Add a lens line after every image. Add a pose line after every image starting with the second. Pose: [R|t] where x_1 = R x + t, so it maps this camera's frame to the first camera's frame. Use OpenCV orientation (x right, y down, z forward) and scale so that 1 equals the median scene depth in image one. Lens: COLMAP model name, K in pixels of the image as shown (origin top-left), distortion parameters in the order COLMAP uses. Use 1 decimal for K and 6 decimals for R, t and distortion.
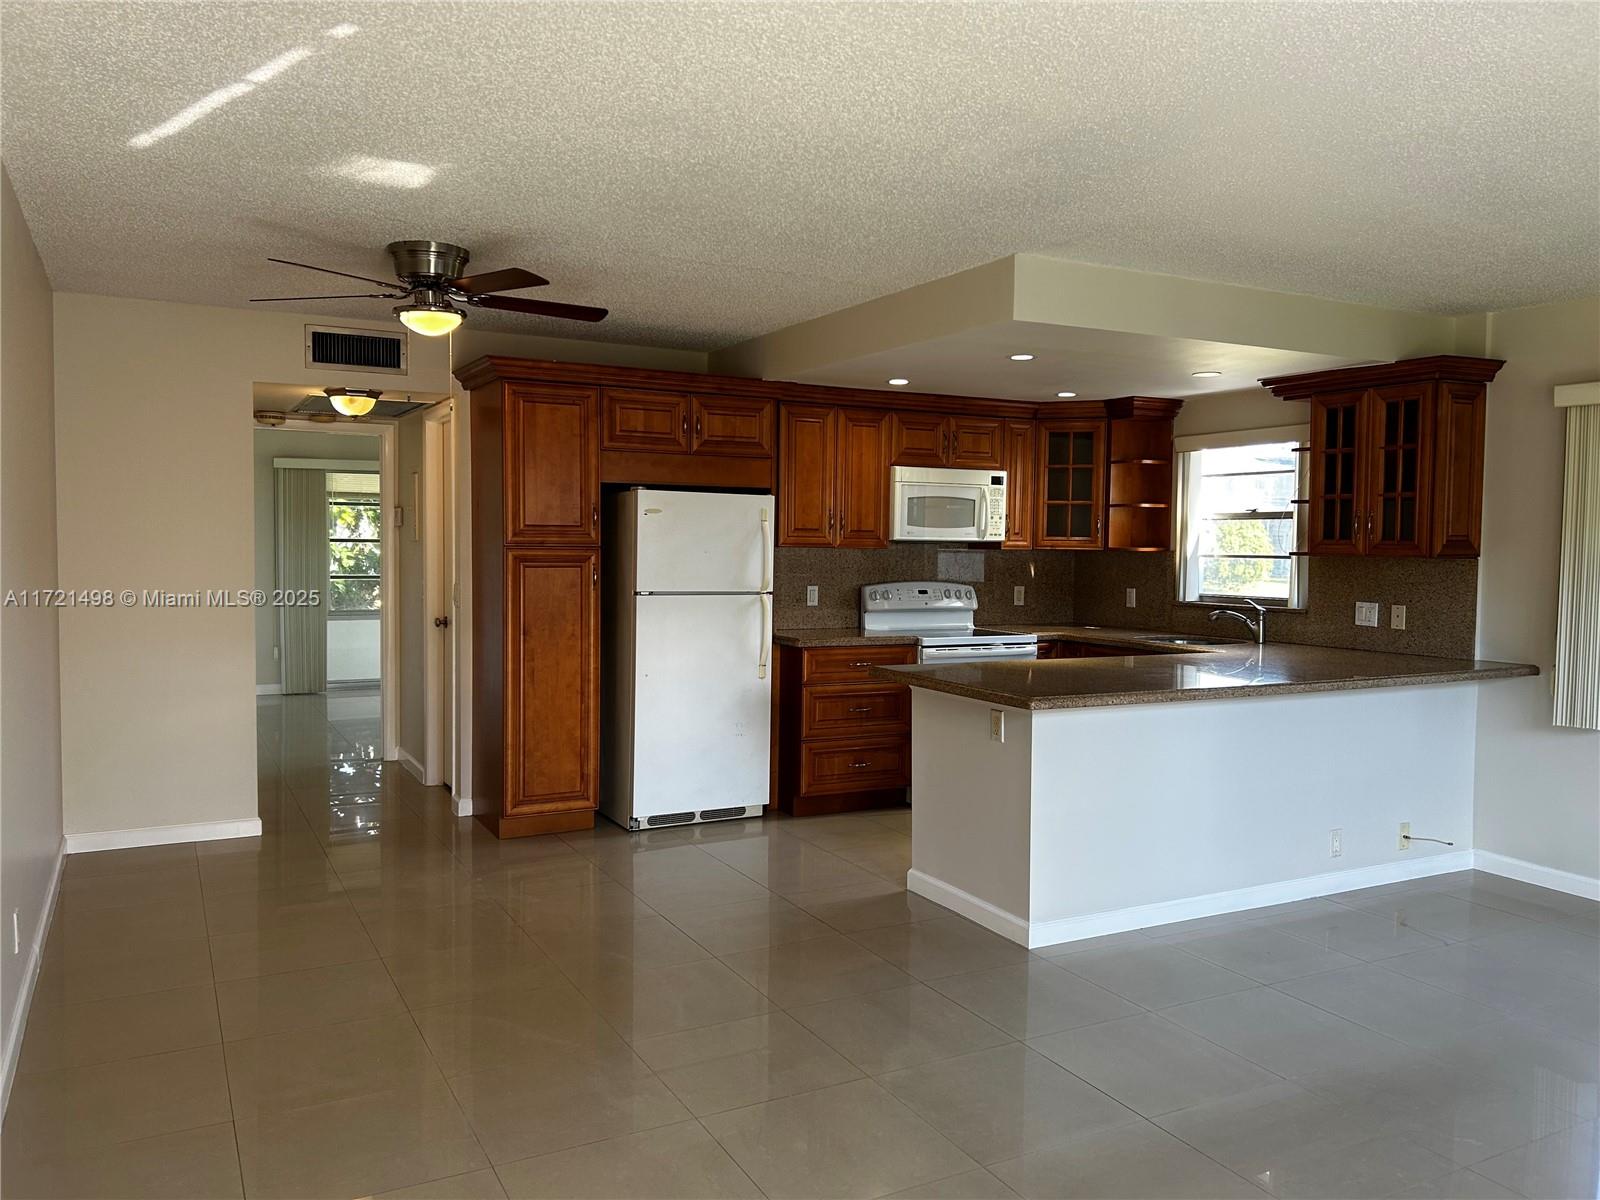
lens RADIAL K [[1207.9, 0, 797.6], [0, 1207.9, 596.9], [0, 0, 1]] dist [0.057236, -0.063708]
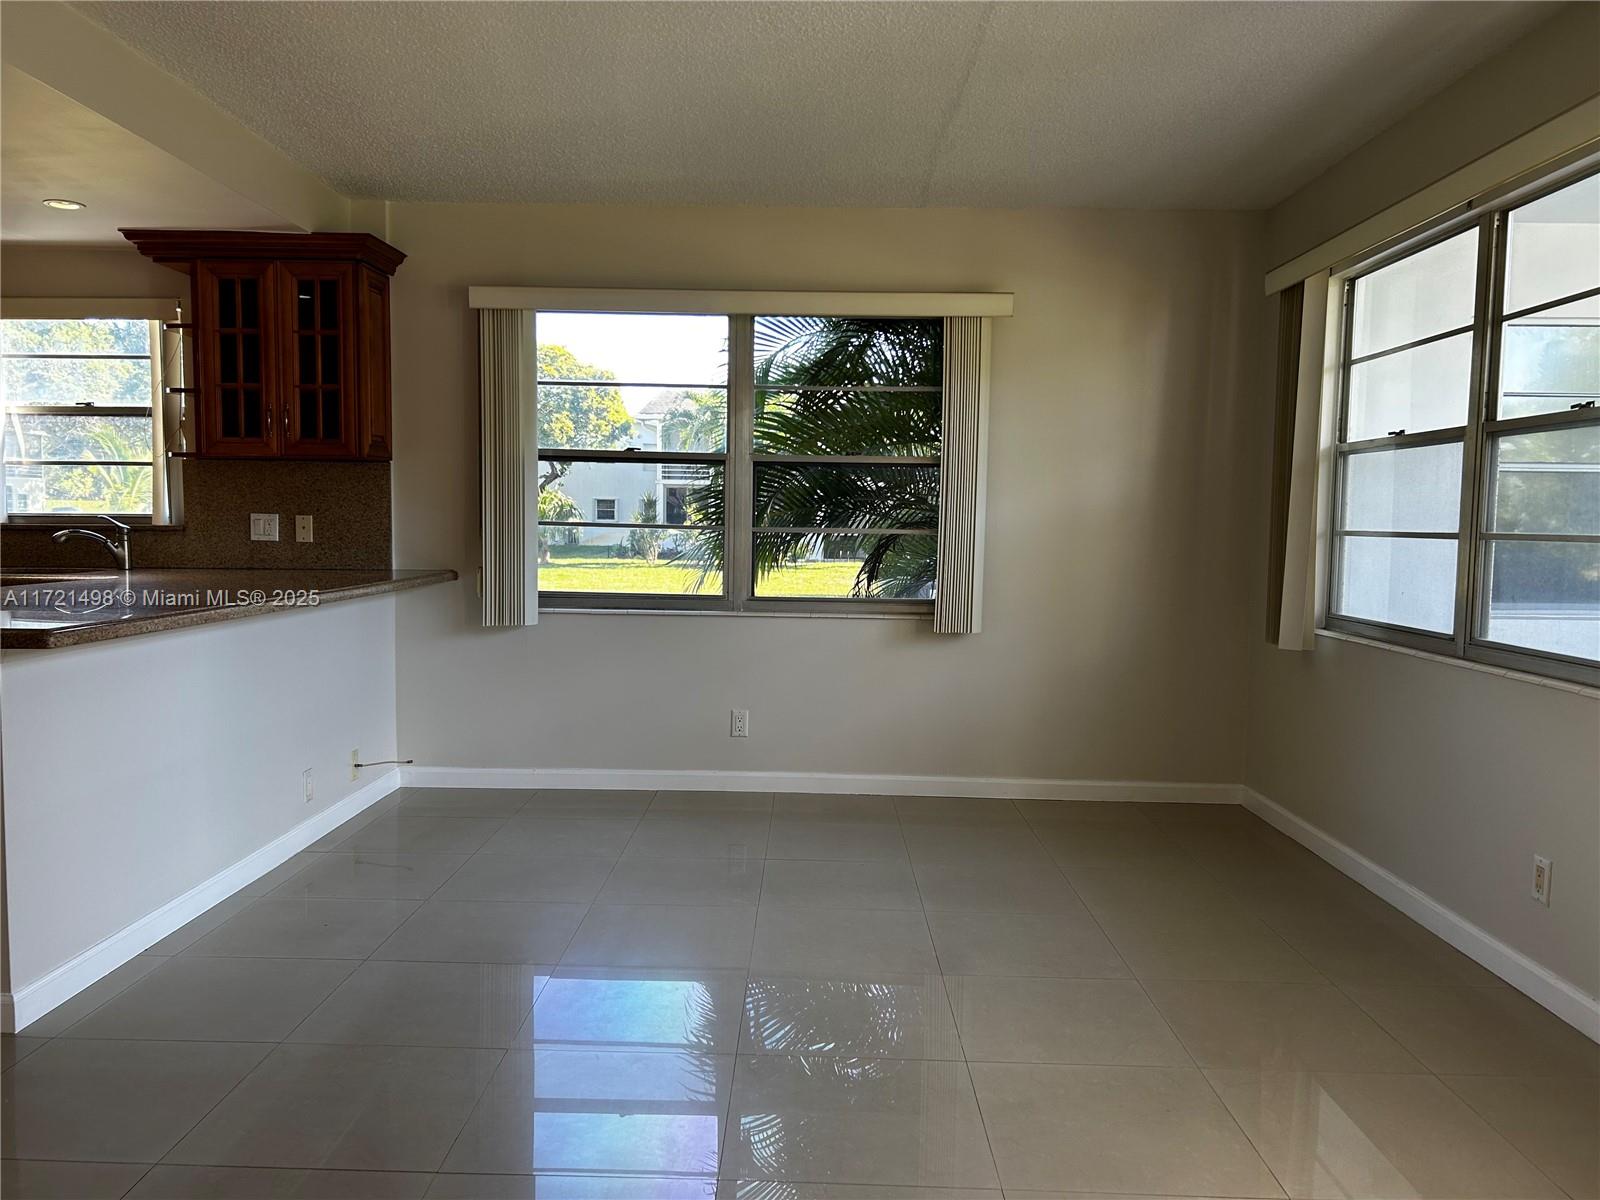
lens RADIAL K [[1207.9, 0, 789.5], [0, 1207.9, 600.1], [0, 0, 1]] dist [0.057236, -0.063708]
pose [[0.498066, -0.065518, 0.864660, -0.104599], [0.036377, 0.997842, 0.054655, 0.032412], [-0.866376, 0.004232, 0.499375, 0.240405]]
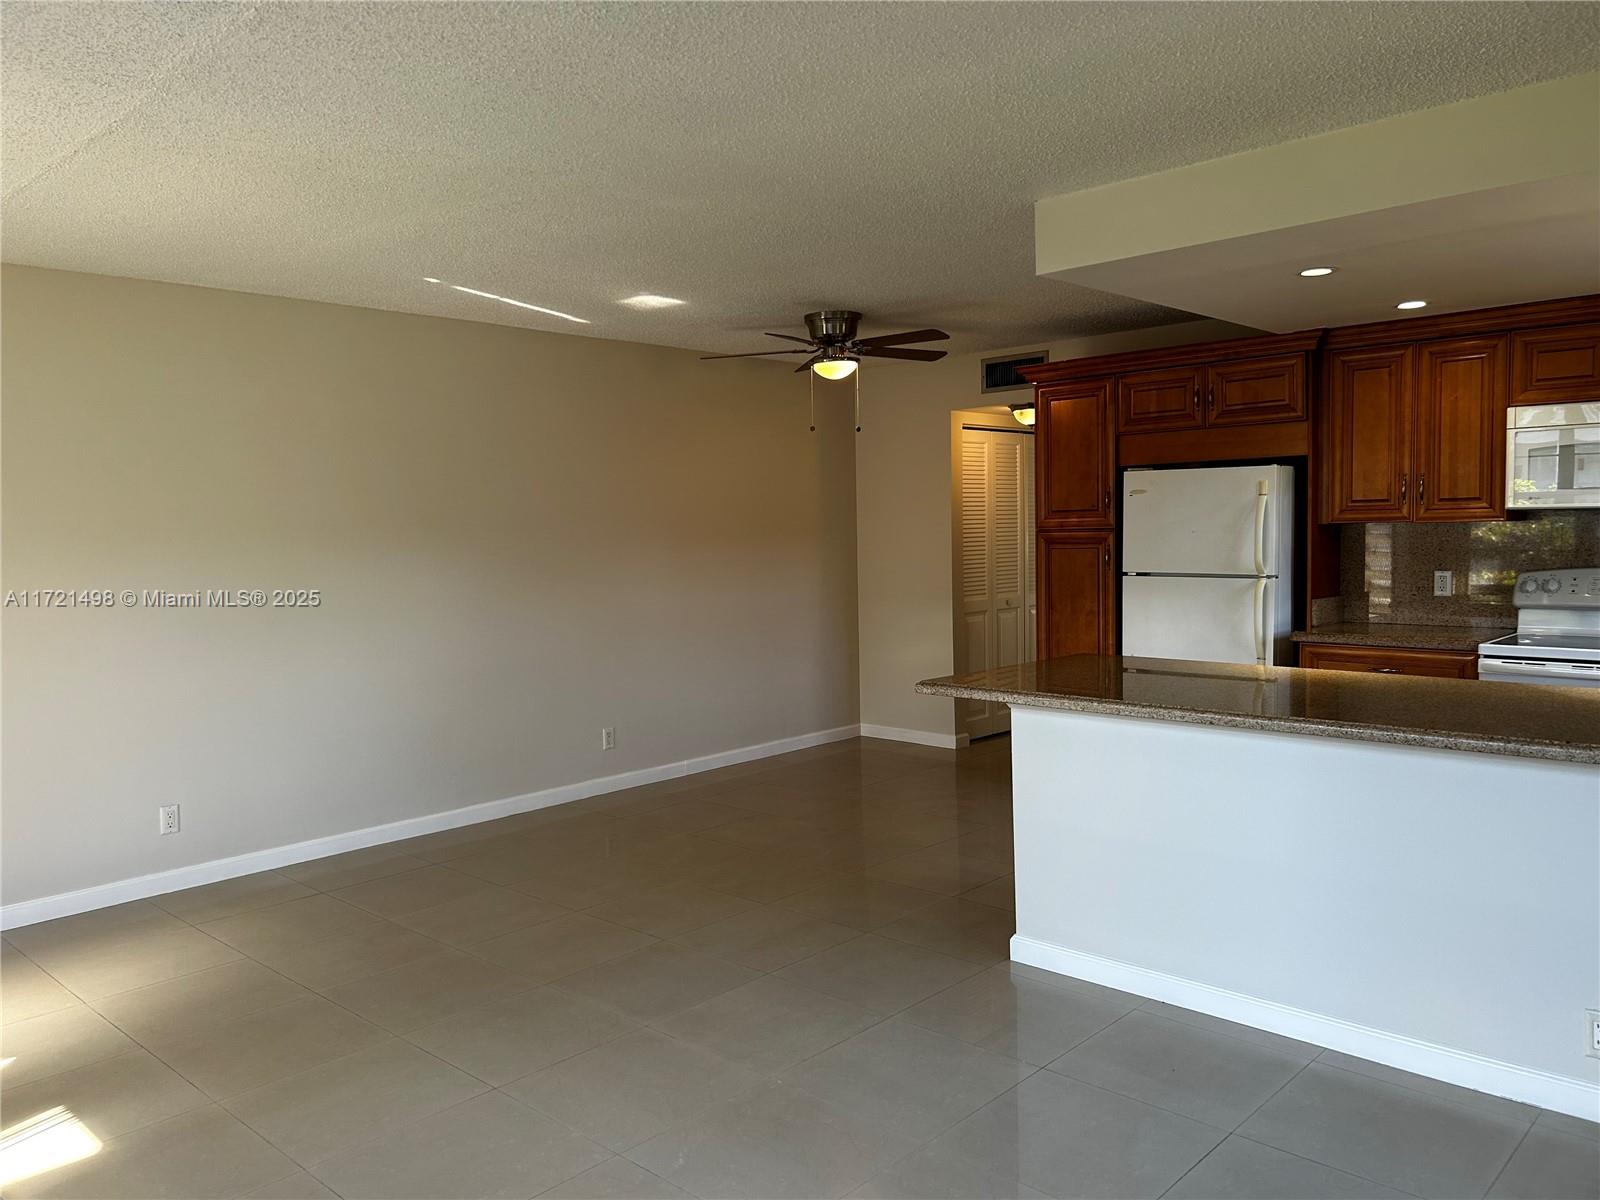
lens RADIAL K [[1207.9, 0, 785.6], [0, 1207.9, 606.7], [0, 0, 1]] dist [0.057236, -0.063708]
pose [[0.299299, 0.044086, -0.953140, 0.762055], [-0.023747, 0.998967, 0.038749, -0.007775], [0.953864, 0.011037, 0.300037, 0.419781]]
